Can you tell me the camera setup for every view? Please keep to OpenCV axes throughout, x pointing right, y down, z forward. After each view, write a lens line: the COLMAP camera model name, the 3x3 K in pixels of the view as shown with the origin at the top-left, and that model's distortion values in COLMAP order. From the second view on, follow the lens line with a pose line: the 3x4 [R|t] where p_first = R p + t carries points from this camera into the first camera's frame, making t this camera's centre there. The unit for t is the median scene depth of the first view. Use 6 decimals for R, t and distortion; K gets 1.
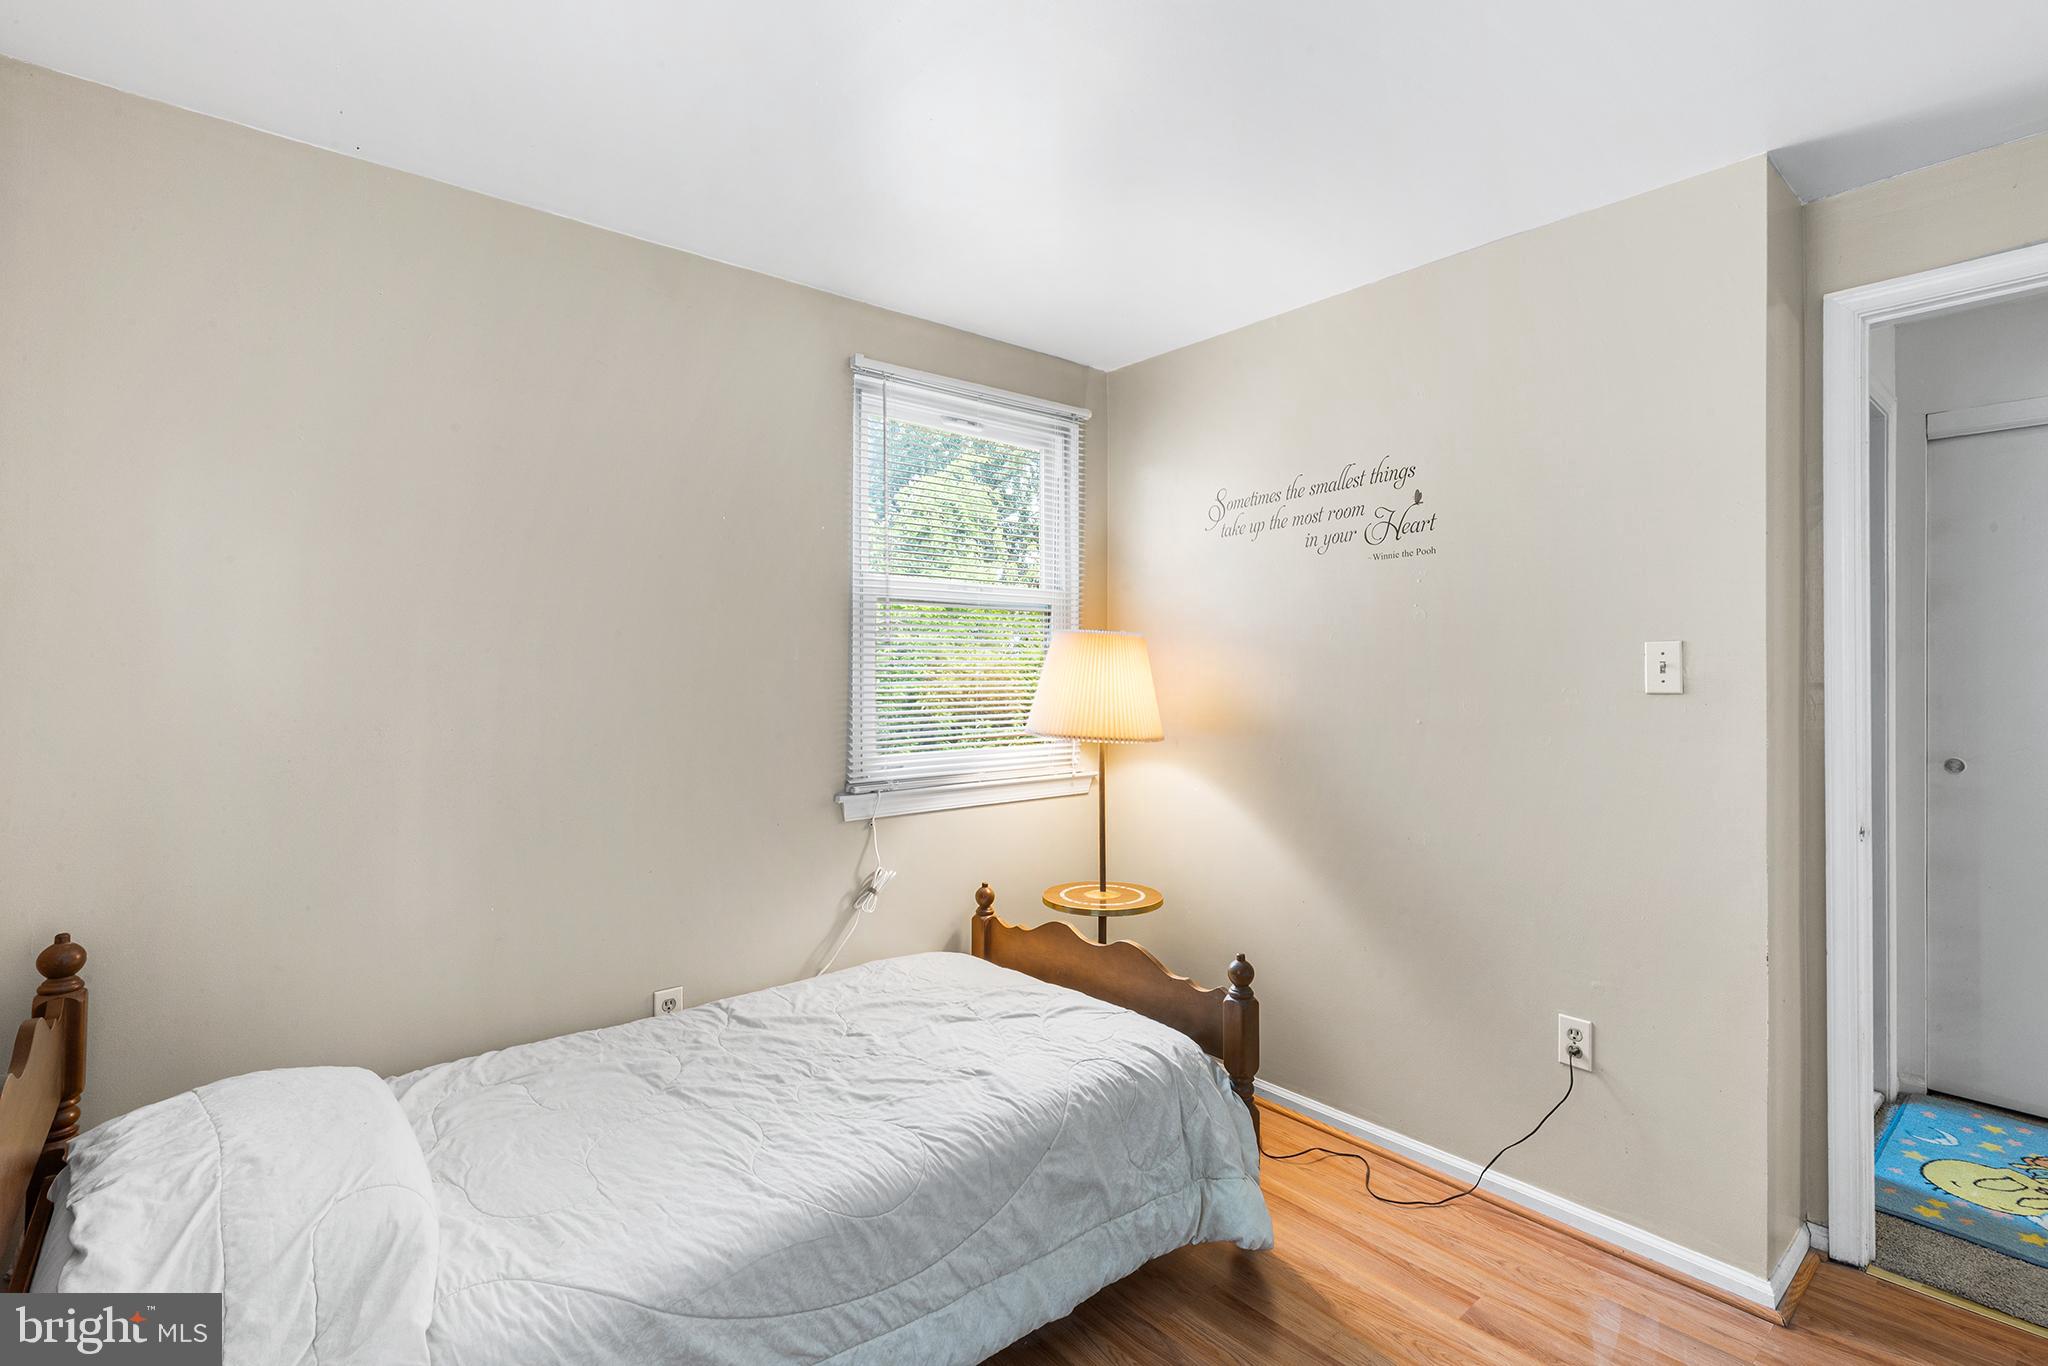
lens RADIAL K [[924.0, 0, 1031.5], [0, 924.0, 684.1], [0, 0, 1]] dist [0.002463, -0.000108]
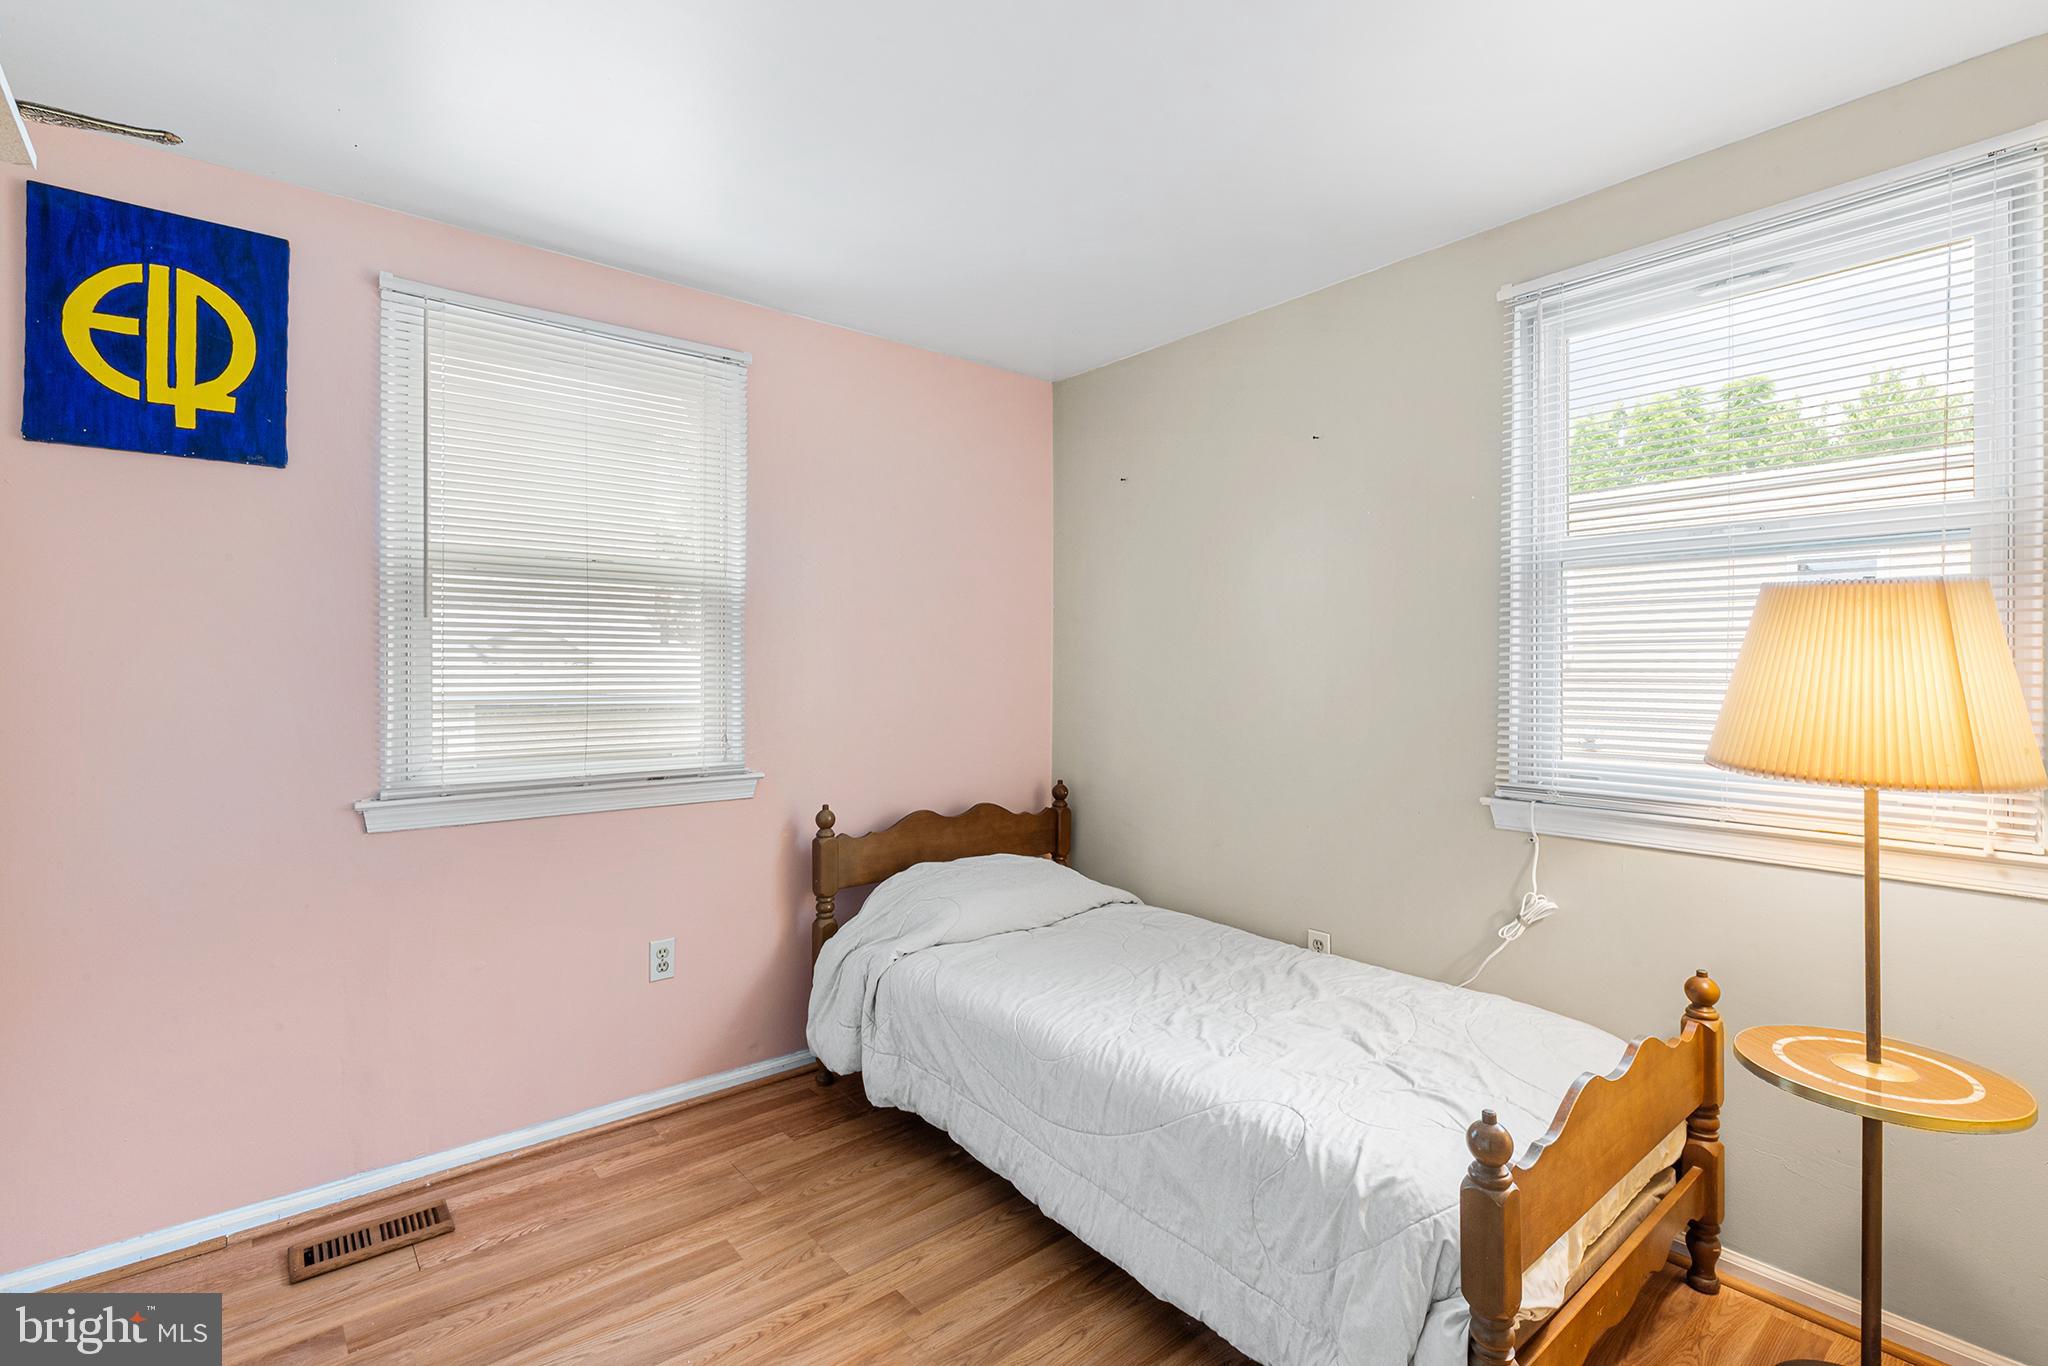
lens RADIAL K [[949.7, 0, 1024.7], [0, 949.7, 667.3], [0, 0, 1]] dist [0.003244, 0.000262]
pose [[-0.003606, 0.009286, -0.999950, 0.822494], [-0.012650, 0.999876, 0.009331, -0.005832], [0.999913, 0.012683, -0.003488, 0.659688]]
